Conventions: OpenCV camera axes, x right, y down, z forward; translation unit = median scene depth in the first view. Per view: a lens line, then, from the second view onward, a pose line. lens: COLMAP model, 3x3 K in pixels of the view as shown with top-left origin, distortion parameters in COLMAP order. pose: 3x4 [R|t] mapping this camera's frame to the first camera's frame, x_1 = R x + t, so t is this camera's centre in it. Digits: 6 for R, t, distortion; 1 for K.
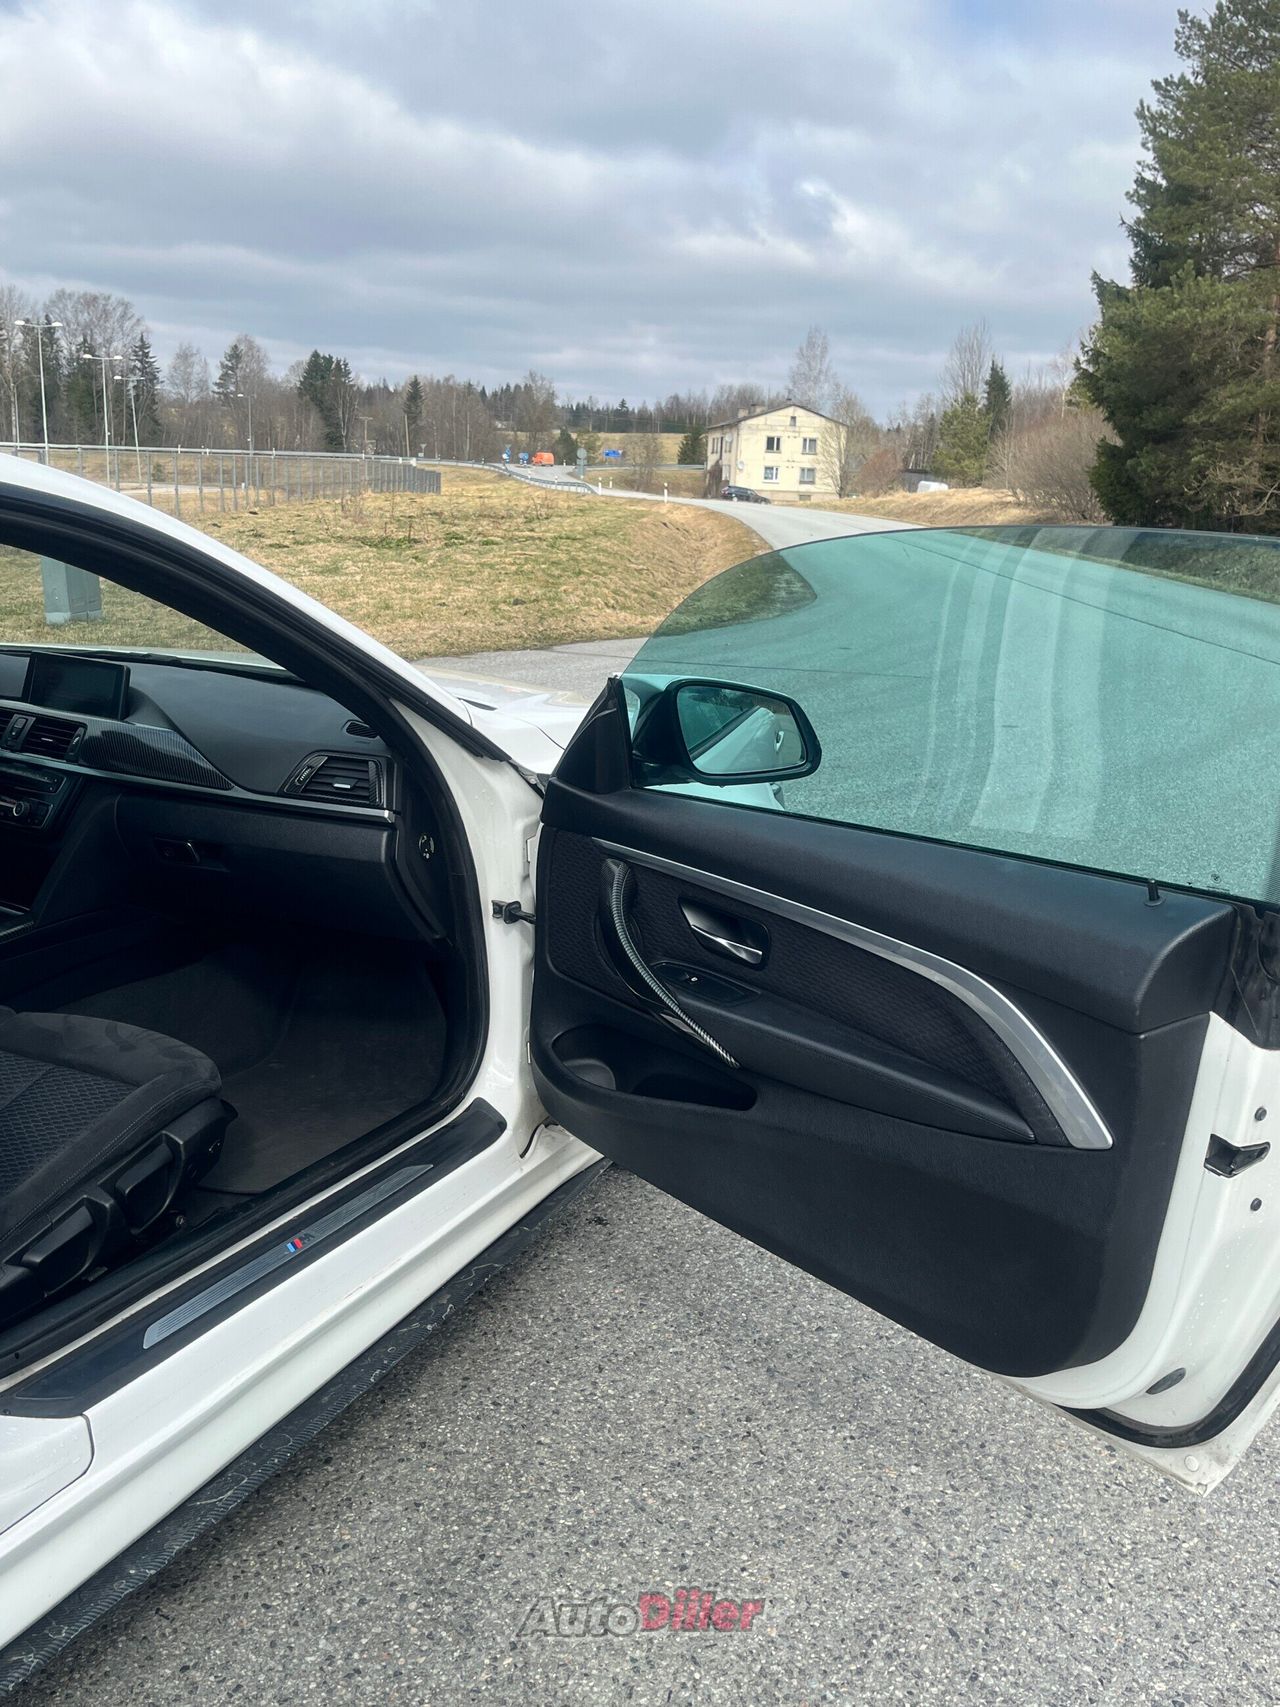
lens RADIAL K [[1547.2, 0, 646.9], [0, 1547.2, 841.8], [0, 0, 1]] dist [0.013773, 0.005692]
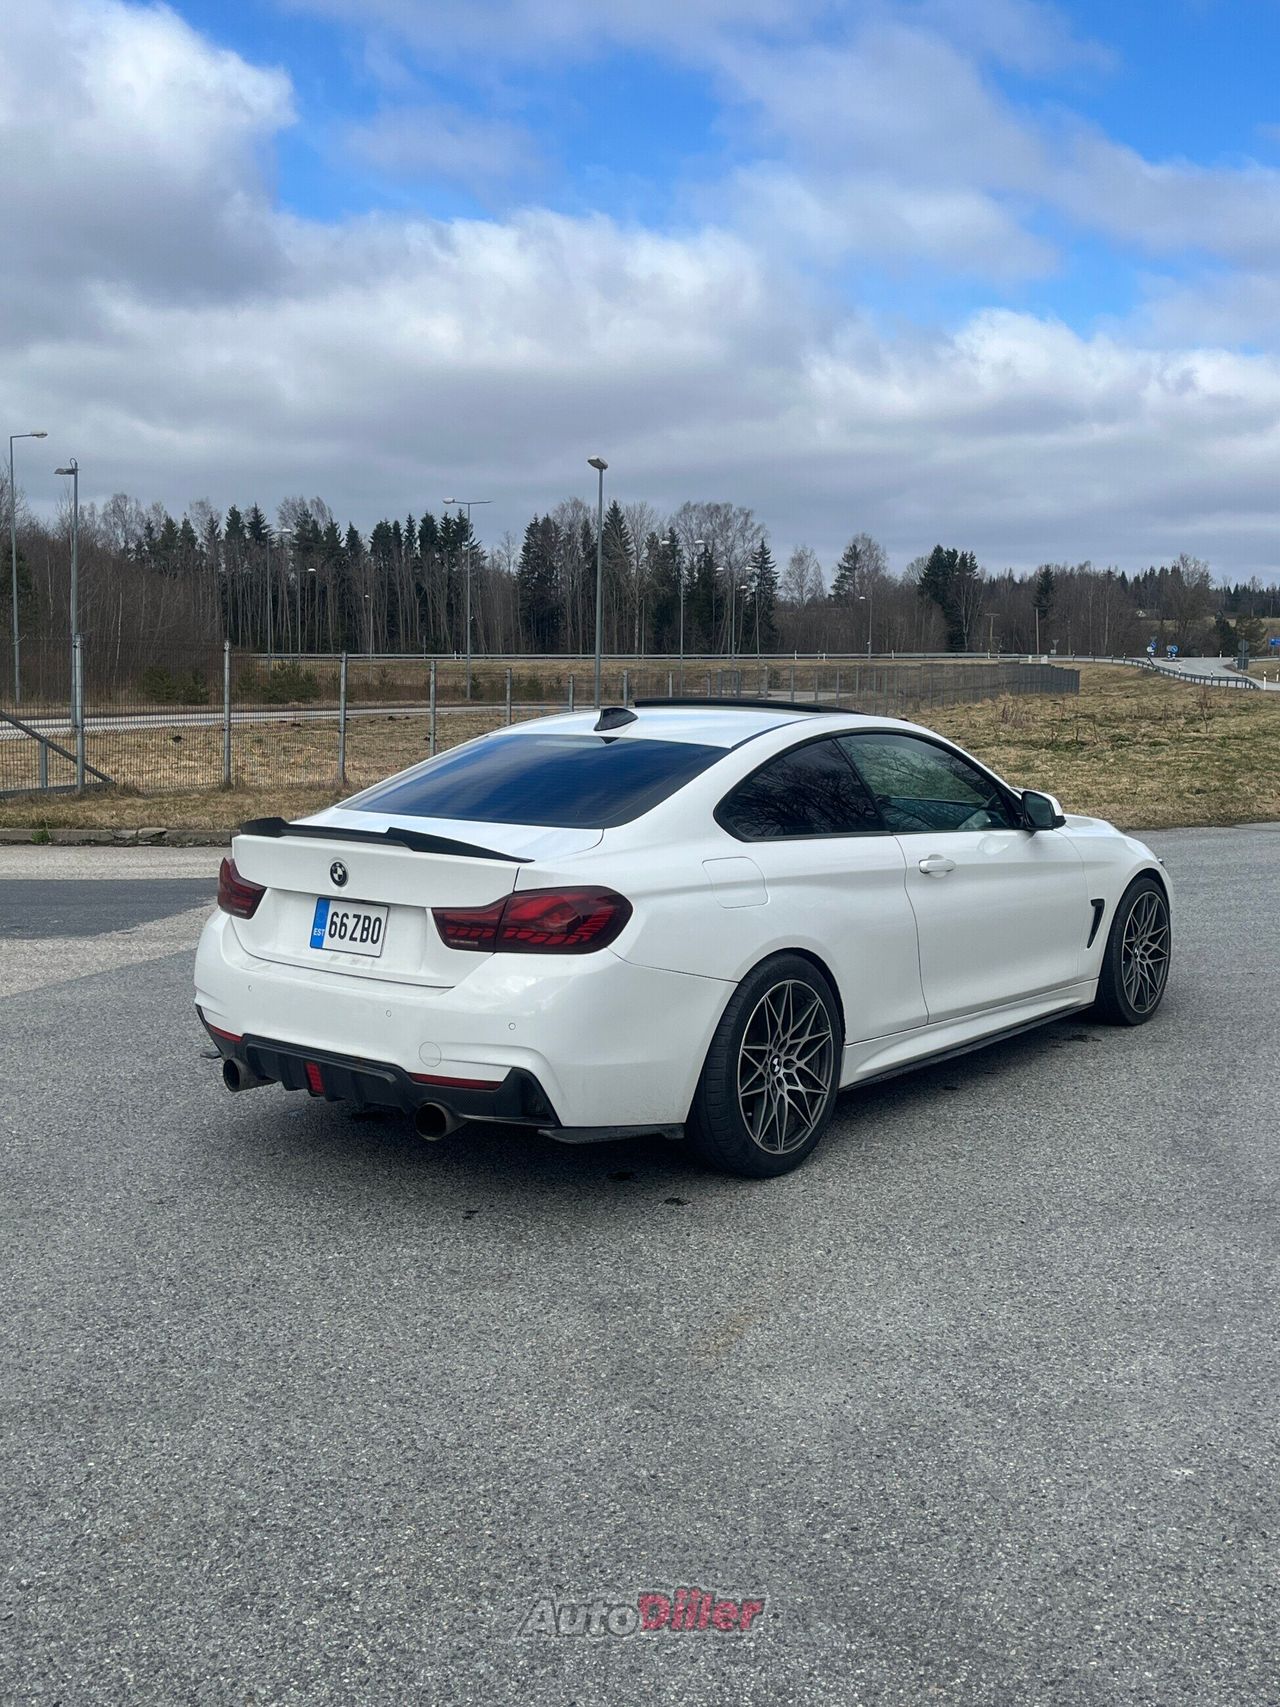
lens RADIAL K [[1717.7, 0, 645.5], [0, 1717.7, 847.2], [0, 0, 1]] dist [0.023805, 0.000000]
pose [[0.930992, 0.007027, -0.364973, 0.001851], [-0.055480, 0.990924, -0.122441, 0.054547], [0.360800, 0.134240, 0.922932, -0.273191]]
